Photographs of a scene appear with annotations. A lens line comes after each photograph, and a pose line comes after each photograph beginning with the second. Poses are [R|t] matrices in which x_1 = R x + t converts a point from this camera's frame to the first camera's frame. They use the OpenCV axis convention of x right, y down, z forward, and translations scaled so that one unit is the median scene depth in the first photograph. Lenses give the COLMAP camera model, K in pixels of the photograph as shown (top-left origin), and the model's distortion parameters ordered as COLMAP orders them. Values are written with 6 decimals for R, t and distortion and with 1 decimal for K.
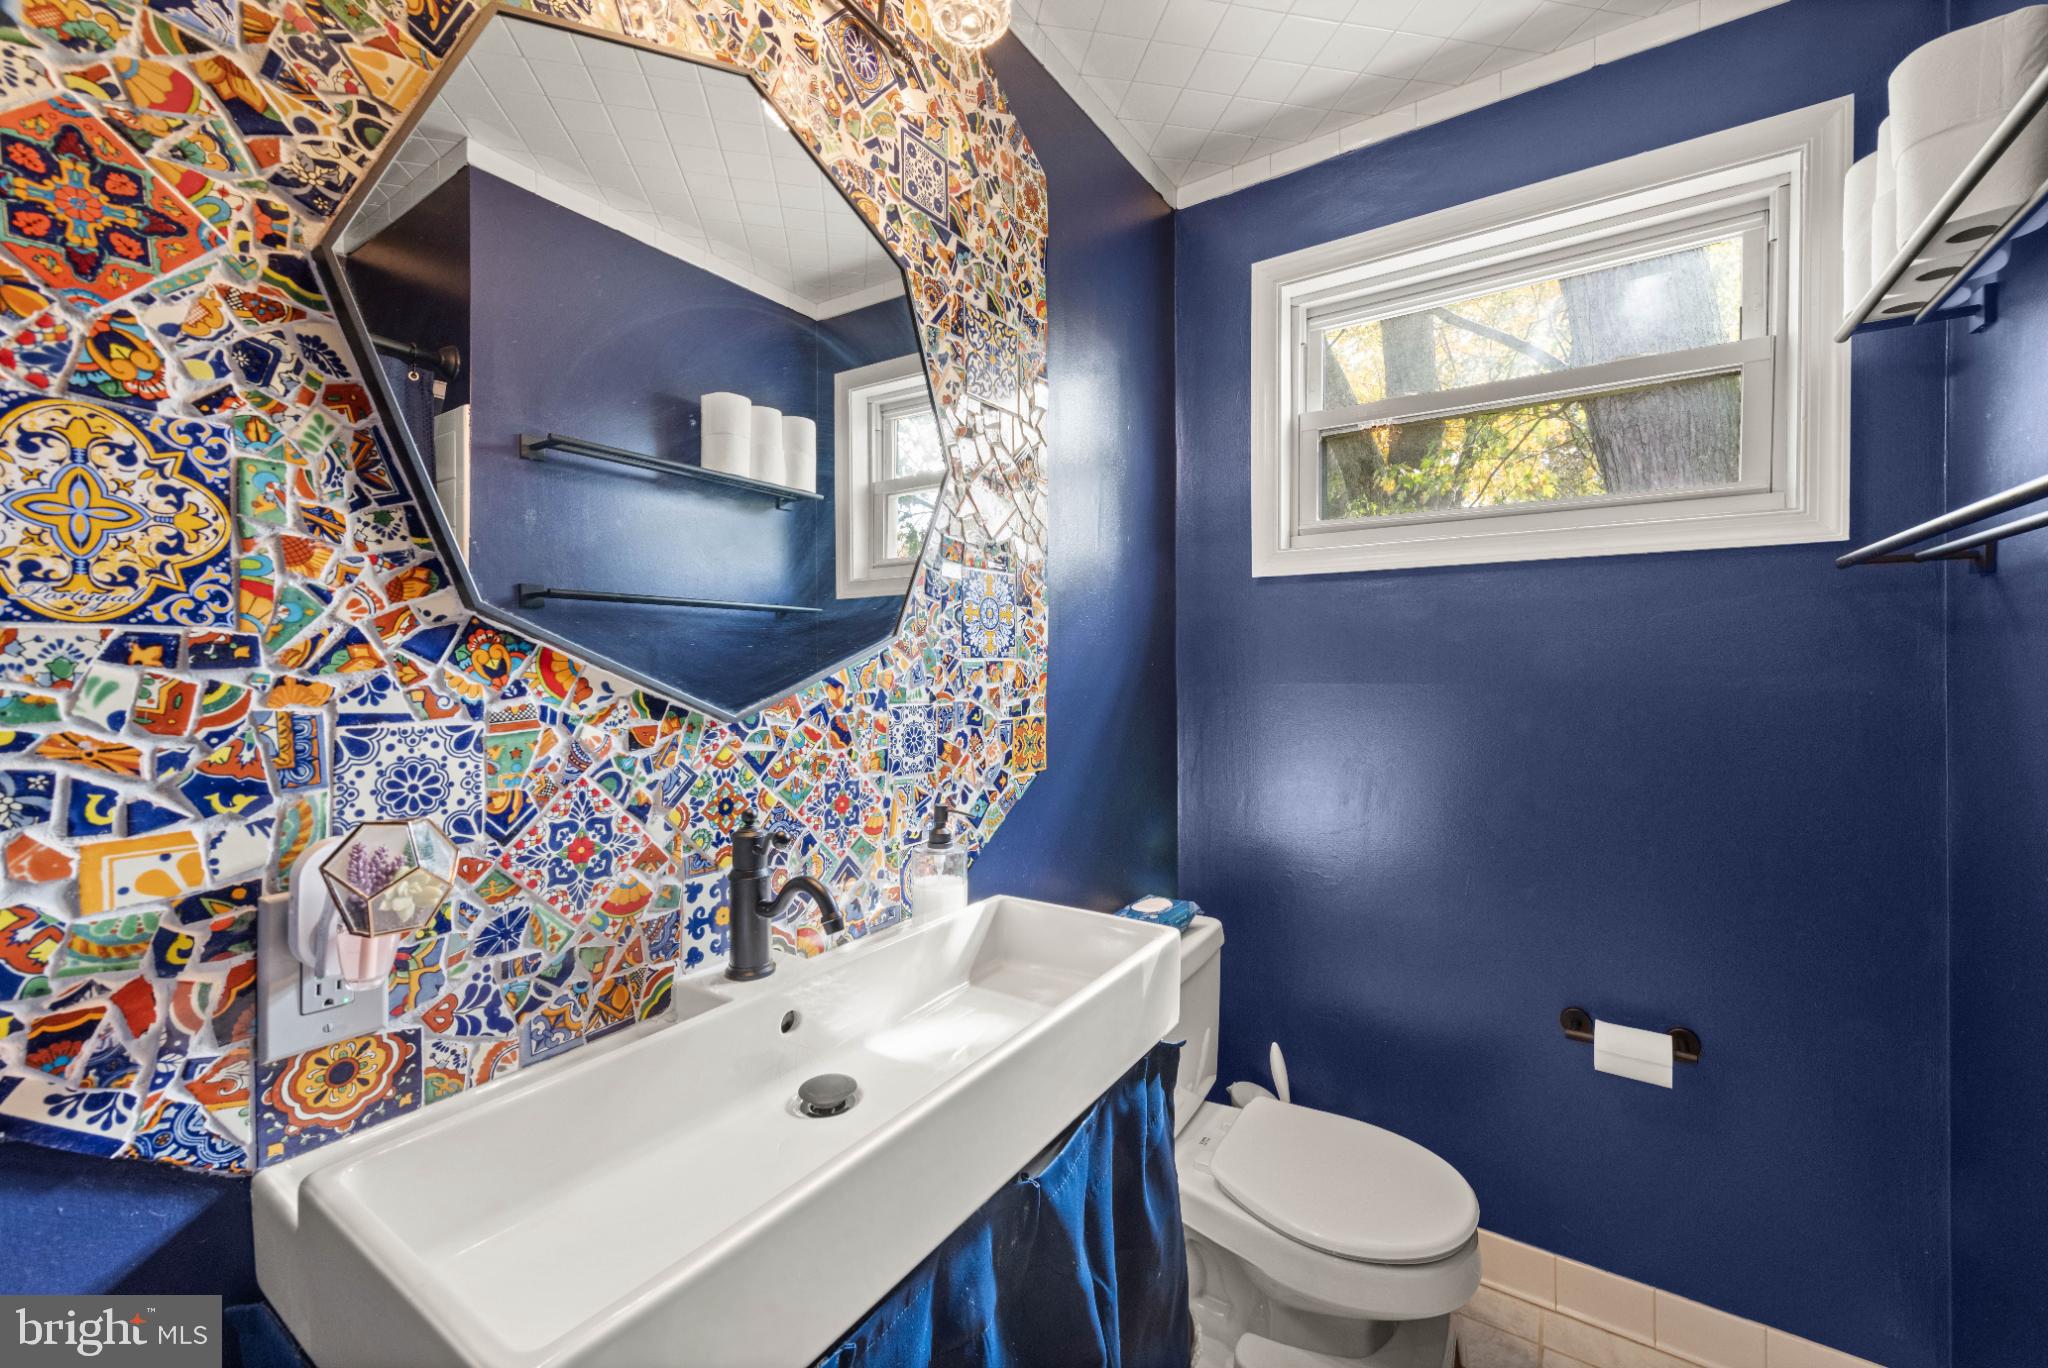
lens RADIAL K [[809.4, 0, 1028.9], [0, 809.4, 675.0], [0, 0, 1]] dist [0.007512, -0.001571]
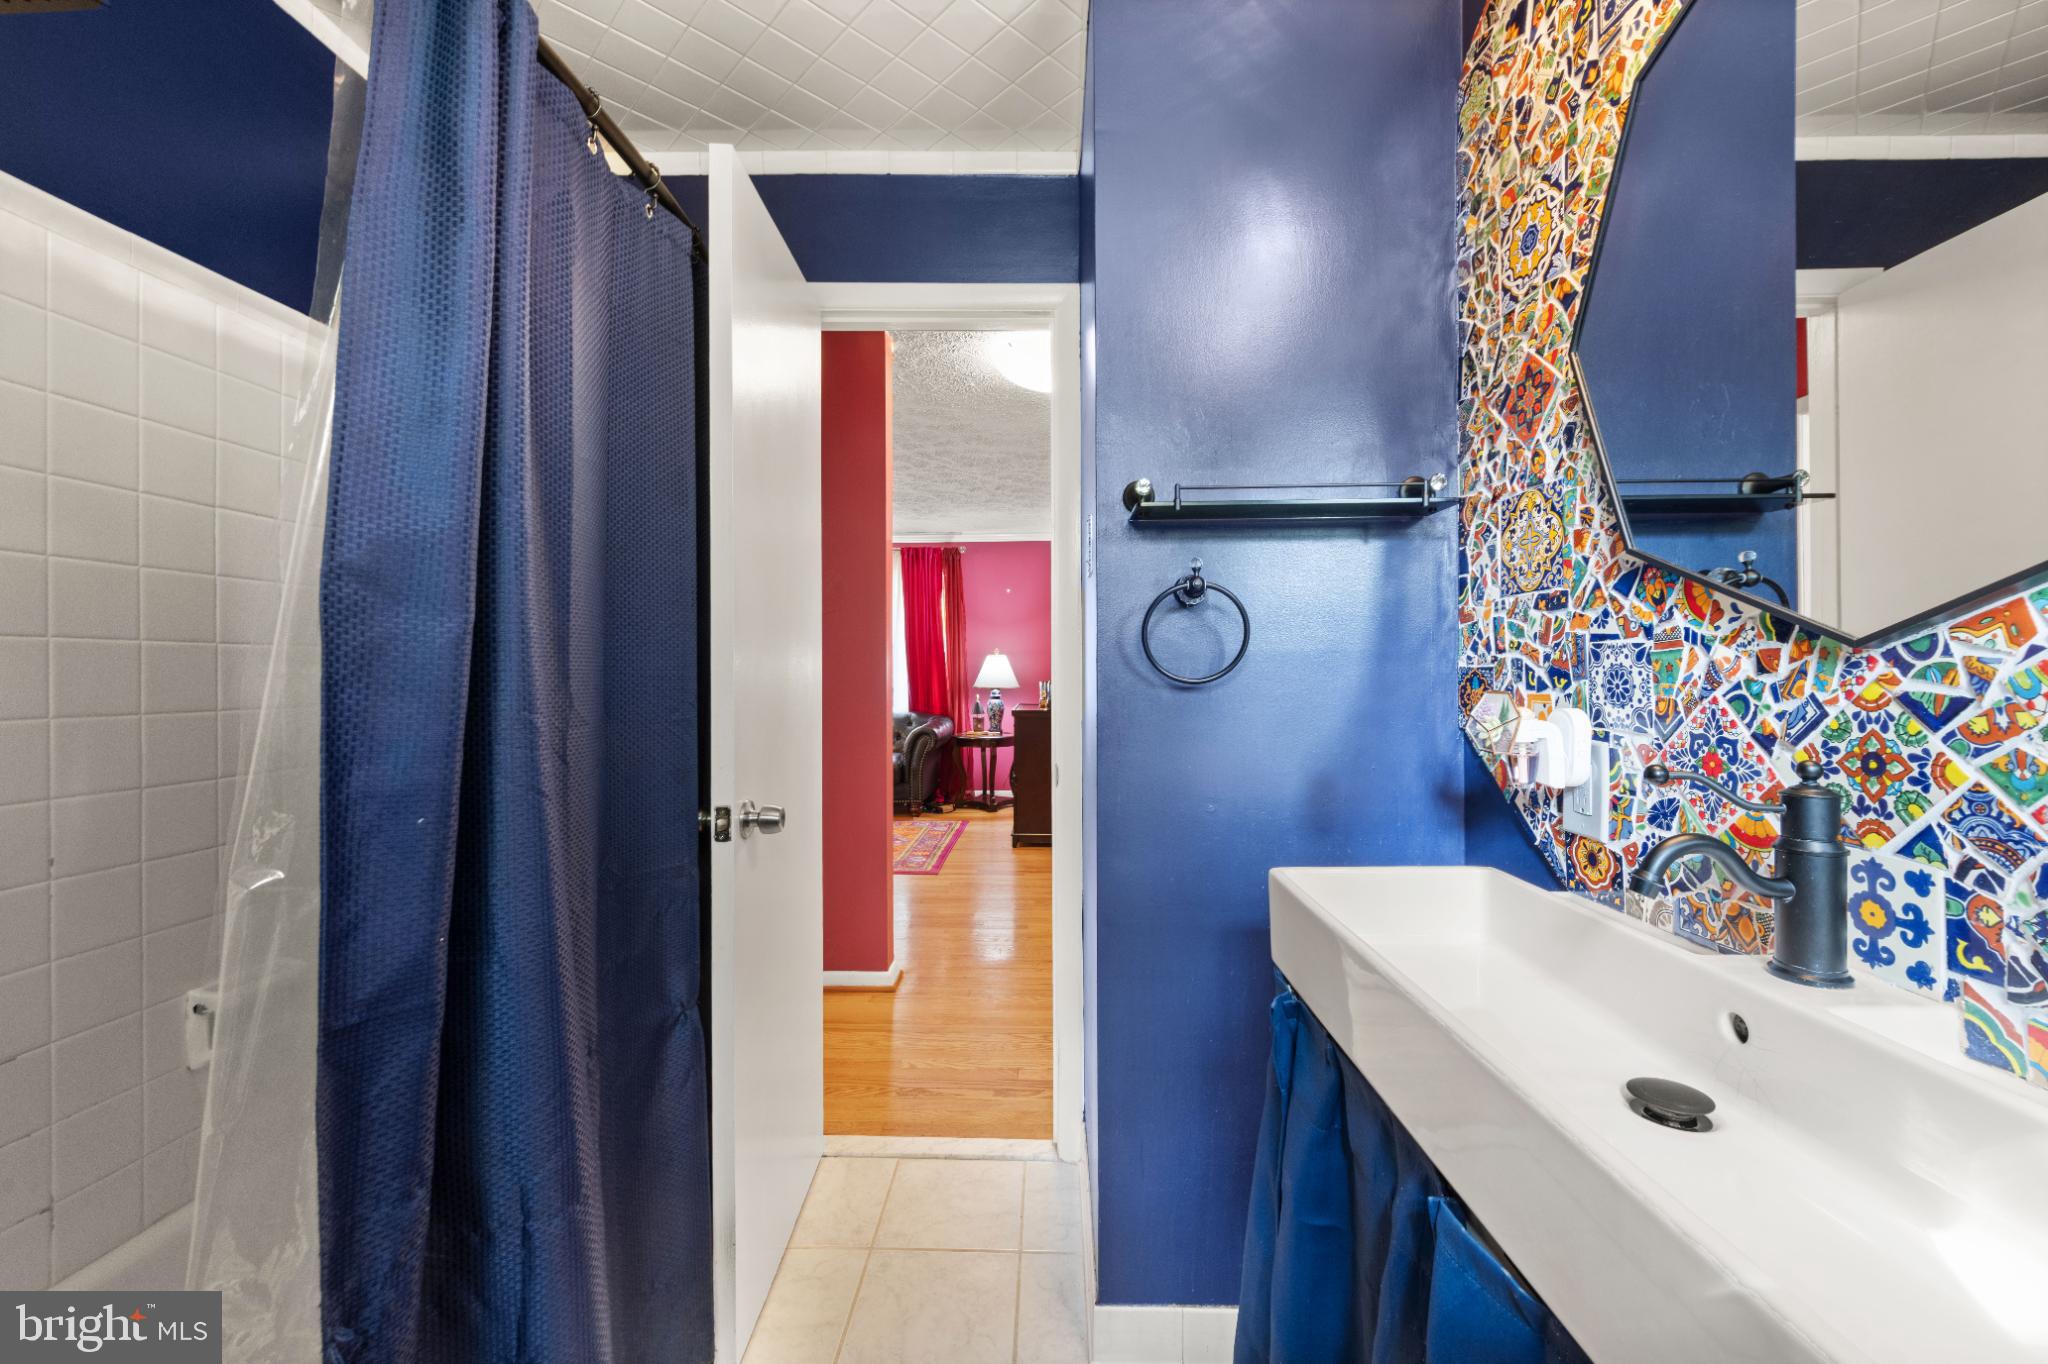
lens RADIAL K [[809.4, 0, 1025.2], [0, 809.4, 669.7], [0, 0, 1]] dist [0.007512, -0.001571]
pose [[-0.839730, 0.009189, -0.542927, 0.787790], [0.005005, 0.999945, 0.009184, 0.080752], [0.542981, 0.004995, -0.839730, 1.436826]]
